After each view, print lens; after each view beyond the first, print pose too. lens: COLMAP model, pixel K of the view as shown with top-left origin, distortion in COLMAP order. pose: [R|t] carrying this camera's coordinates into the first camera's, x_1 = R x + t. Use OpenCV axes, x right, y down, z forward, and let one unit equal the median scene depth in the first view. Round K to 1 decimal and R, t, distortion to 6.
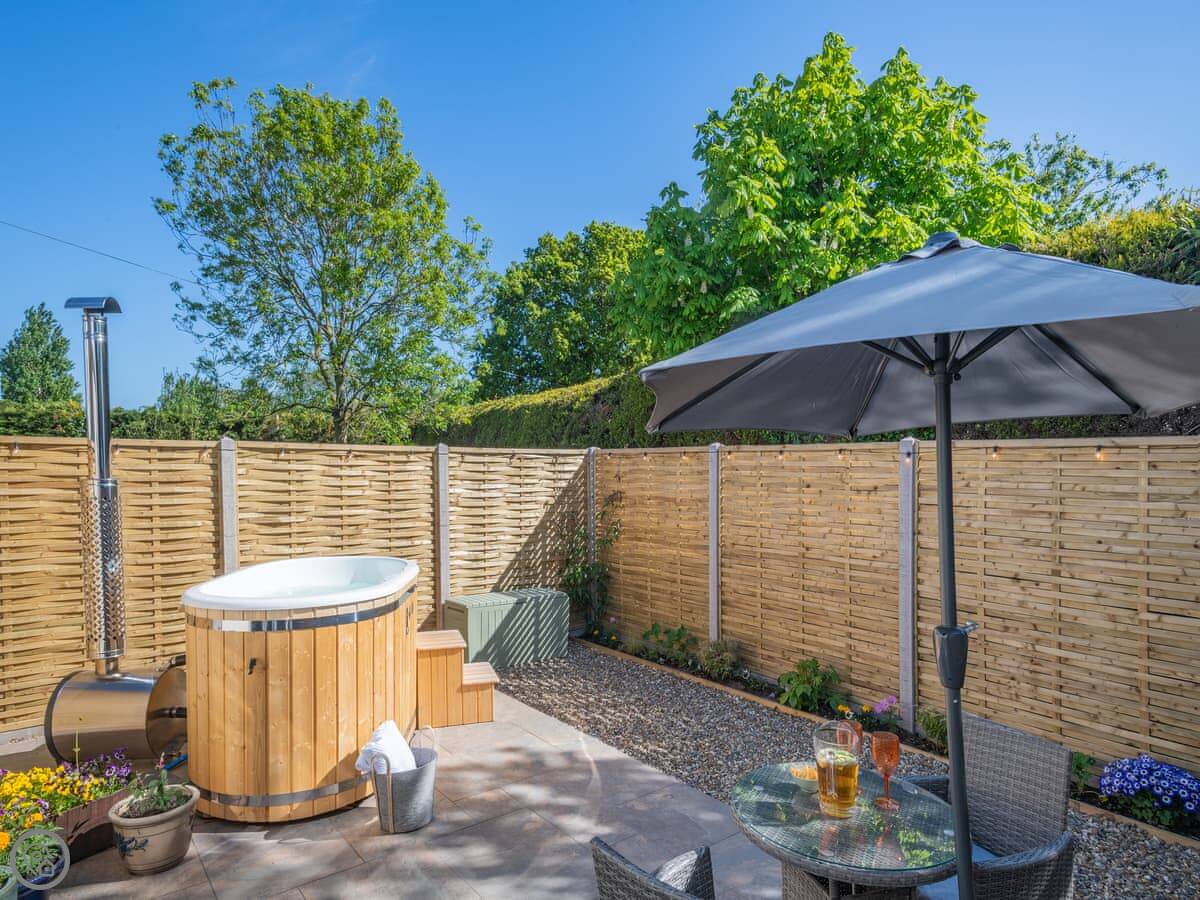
lens RADIAL K [[699.4, 0, 600.5], [0, 699.4, 480.6], [0, 0, 1]] dist [0.018226, -0.000445]
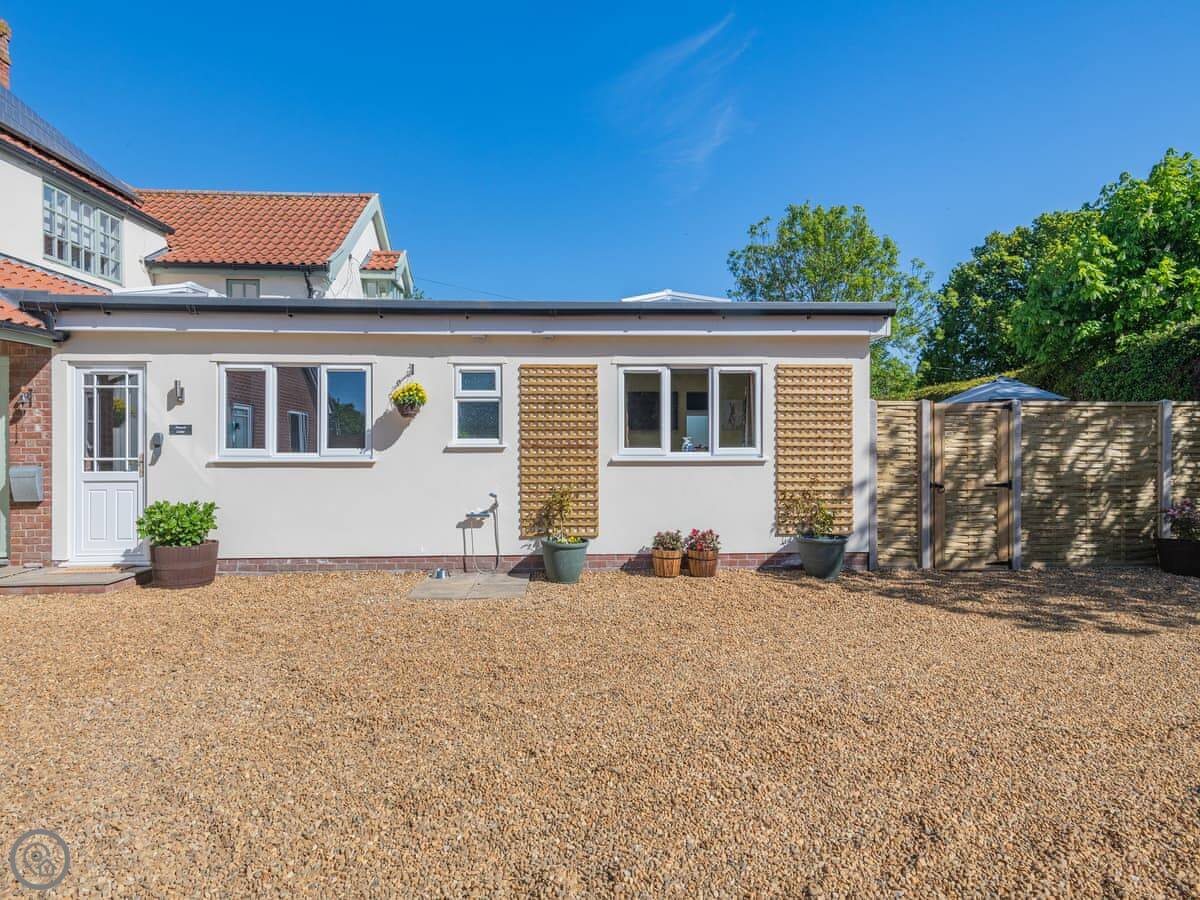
lens RADIAL K [[654.2, 0, 602.9], [0, 654.2, 444.9], [0, 0, 1]] dist [0.028111, -0.000084]
pose [[0.805925, 0.003775, -0.592005, 0.093057], [-0.013315, 0.999842, -0.011751, 0.024426], [0.591868, 0.017353, 0.805848, -0.432782]]
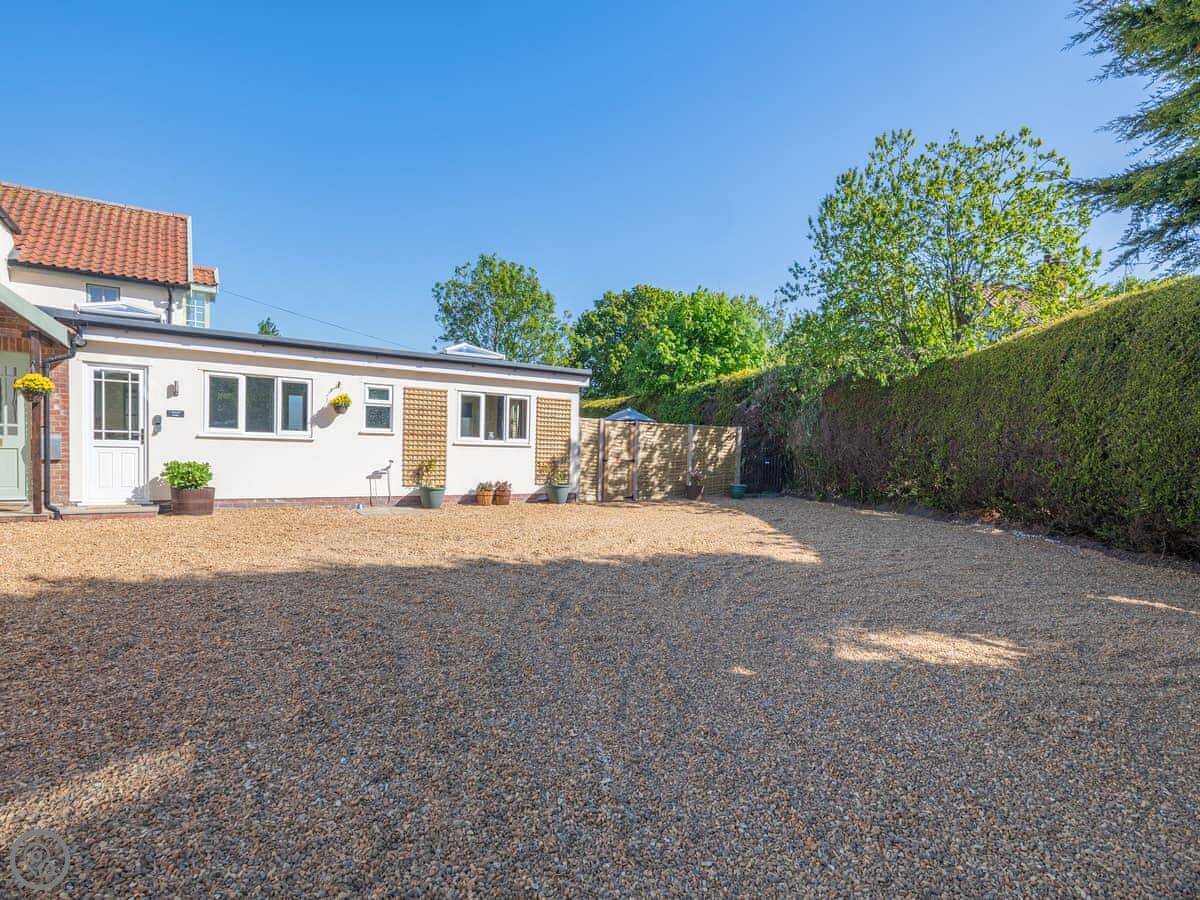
lens RADIAL K [[626.9, 0, 592.7], [0, 626.9, 459.5], [0, 0, 1]] dist [-0.001879, -0.001916]
pose [[0.994198, 0.040315, -0.099724, 0.082974], [-0.039880, 0.999184, 0.006356, 0.036035], [0.099899, -0.002342, 0.994995, -0.769190]]
